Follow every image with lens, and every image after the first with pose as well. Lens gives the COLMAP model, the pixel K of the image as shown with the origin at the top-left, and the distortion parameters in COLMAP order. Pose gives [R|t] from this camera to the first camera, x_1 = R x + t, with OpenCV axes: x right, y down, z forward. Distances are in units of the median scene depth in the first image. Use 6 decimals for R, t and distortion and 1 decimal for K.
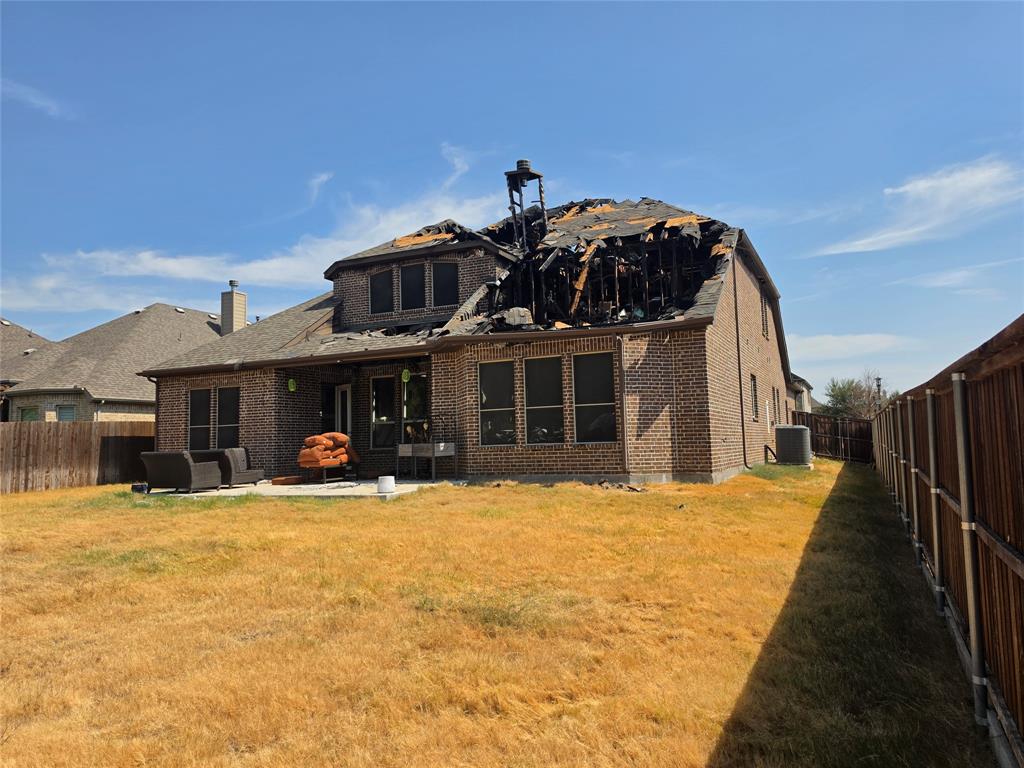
lens RADIAL K [[696.8, 0, 515.5], [0, 696.8, 387.4], [0, 0, 1]] dist [0.126831, -0.181295]
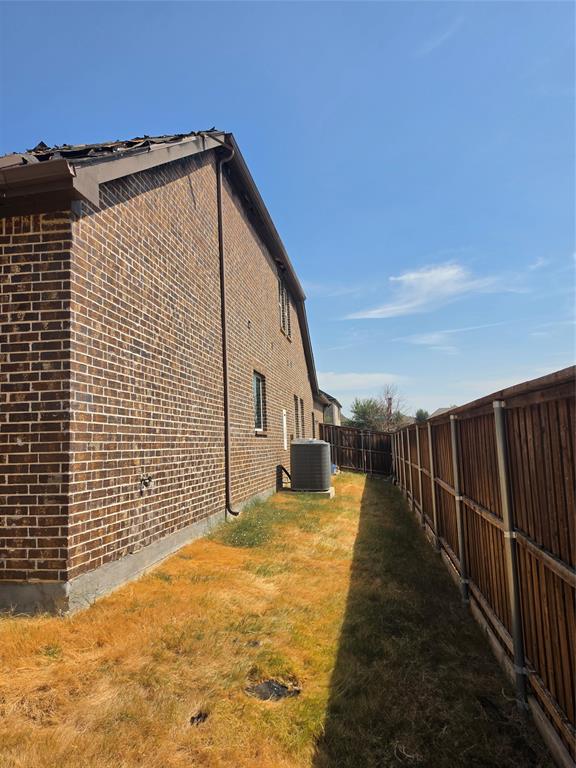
lens RADIAL K [[522.6, 0, 288.6], [0, 522.6, 389.3], [0, 0, 1]] dist [0.126831, -0.181295]
pose [[0.957728, 0.024919, 0.286595, 0.222469], [-0.015357, 0.999249, -0.035563, 0.019503], [-0.287266, 0.029658, 0.957391, 0.496094]]
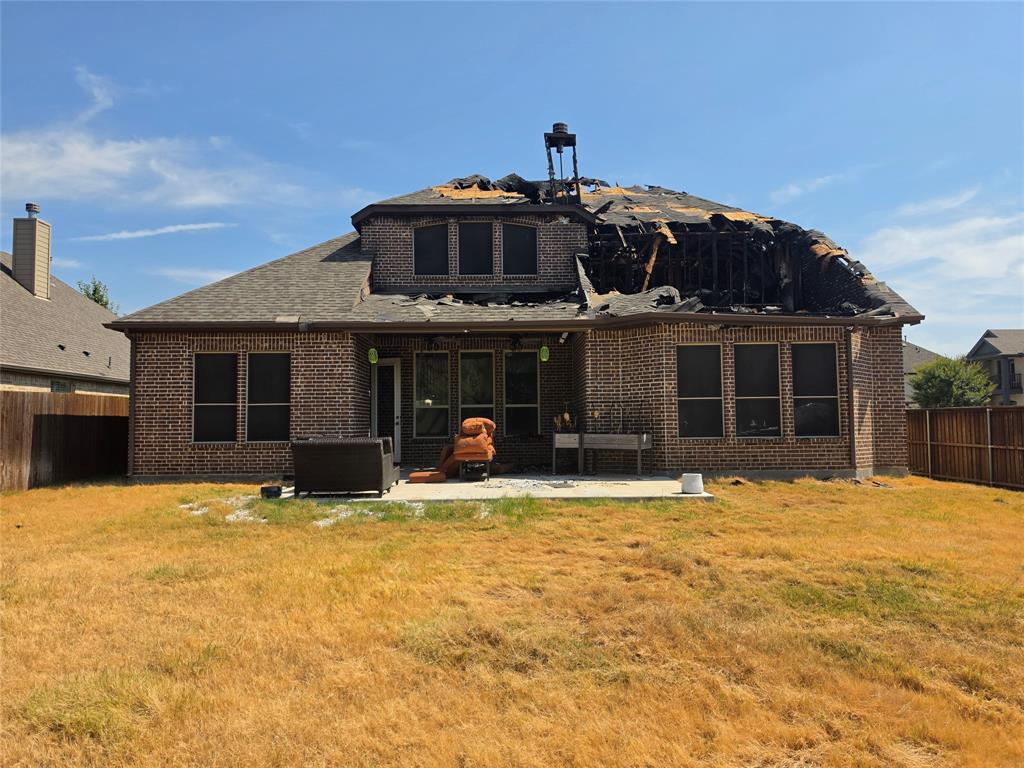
lens RADIAL K [[703.4, 0, 506.1], [0, 703.4, 391.1], [0, 0, 1]] dist [0.087044, -0.079913]
pose [[0.903471, 0.038141, 0.426948, -0.509331], [-0.048495, 0.998734, 0.013401, 0.017825], [-0.425896, -0.032812, 0.904177, 0.218184]]
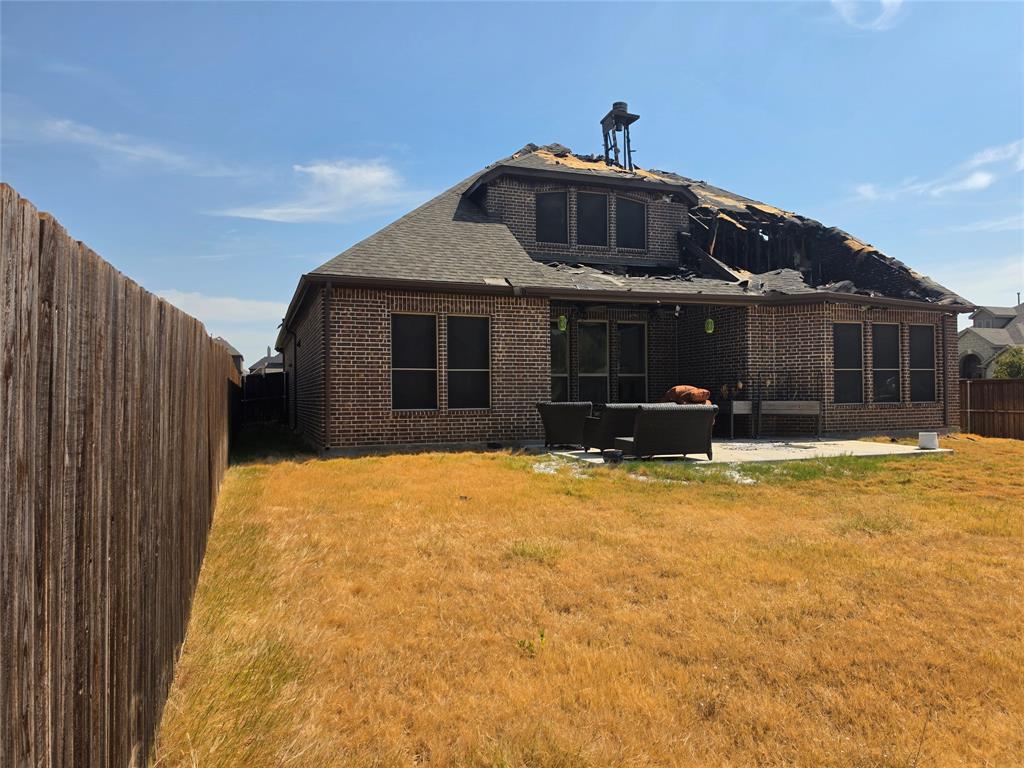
lens RADIAL K [[703.4, 0, 506.1], [0, 703.4, 391.1], [0, 0, 1]] dist [0.087044, -0.079913]
pose [[0.703439, 0.023400, 0.710370, -0.901430], [-0.067428, 0.997147, 0.033924, 0.049169], [-0.707550, -0.071763, 0.703010, 0.480056]]
